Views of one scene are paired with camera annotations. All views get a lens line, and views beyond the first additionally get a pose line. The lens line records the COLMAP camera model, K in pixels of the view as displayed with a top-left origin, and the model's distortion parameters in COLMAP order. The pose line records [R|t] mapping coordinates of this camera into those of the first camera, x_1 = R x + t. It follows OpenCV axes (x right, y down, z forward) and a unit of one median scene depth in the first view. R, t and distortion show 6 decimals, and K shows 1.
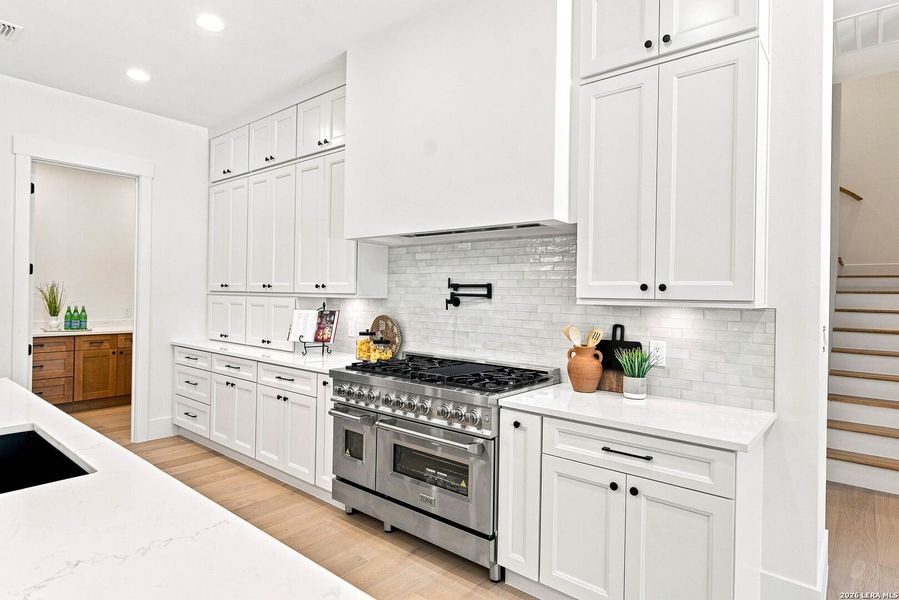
lens RADIAL K [[512.8, 0, 442.9], [0, 512.8, 296.6], [0, 0, 1]] dist [0.004941, 0.000159]
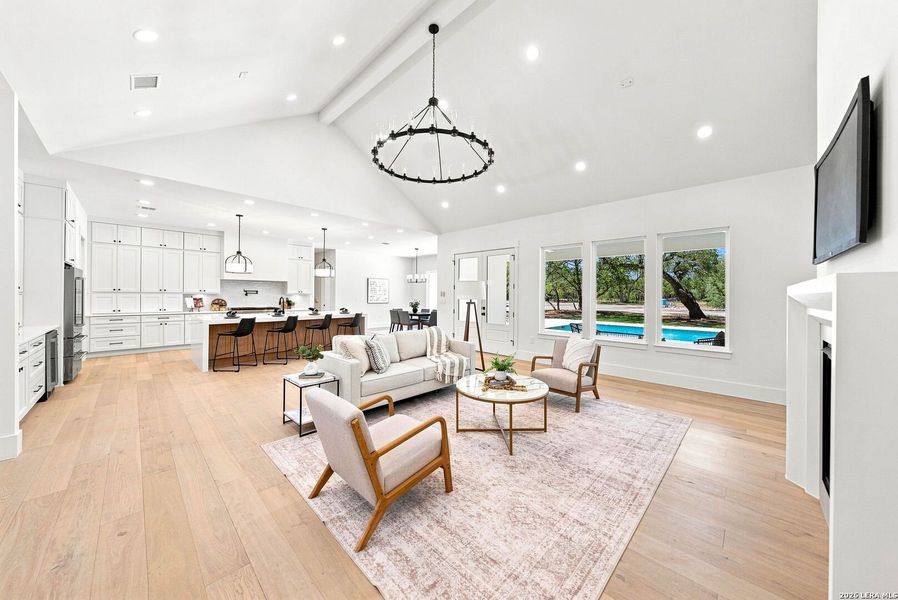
lens RADIAL K [[309.7, 0, 449.6], [0, 309.7, 295.5], [0, 0, 1]] dist [-0.000658, 0.000039]
pose [[0.086097, -0.016945, 0.996143, -3.126977], [-0.001850, 0.999851, 0.017168, -0.039605], [-0.996285, -0.003321, 0.086053, -1.191798]]
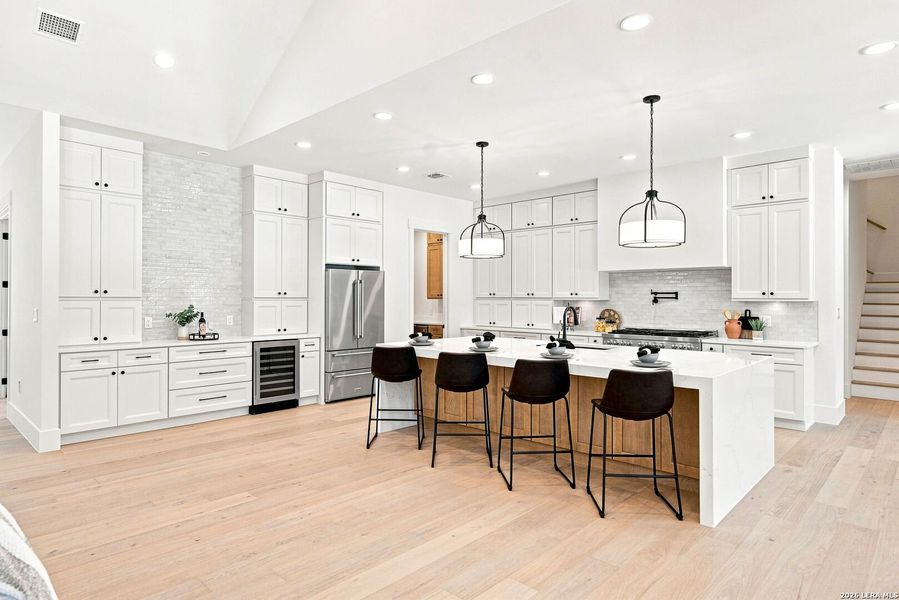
lens RADIAL K [[512.8, 0, 455.8], [0, 512.8, 297.3], [0, 0, 1]] dist [0.004941, 0.000159]
pose [[0.997937, -0.013631, -0.062739, -0.813824], [0.013272, 0.999893, -0.006151, -0.003505], [0.062816, 0.005306, 0.998011, -1.370546]]
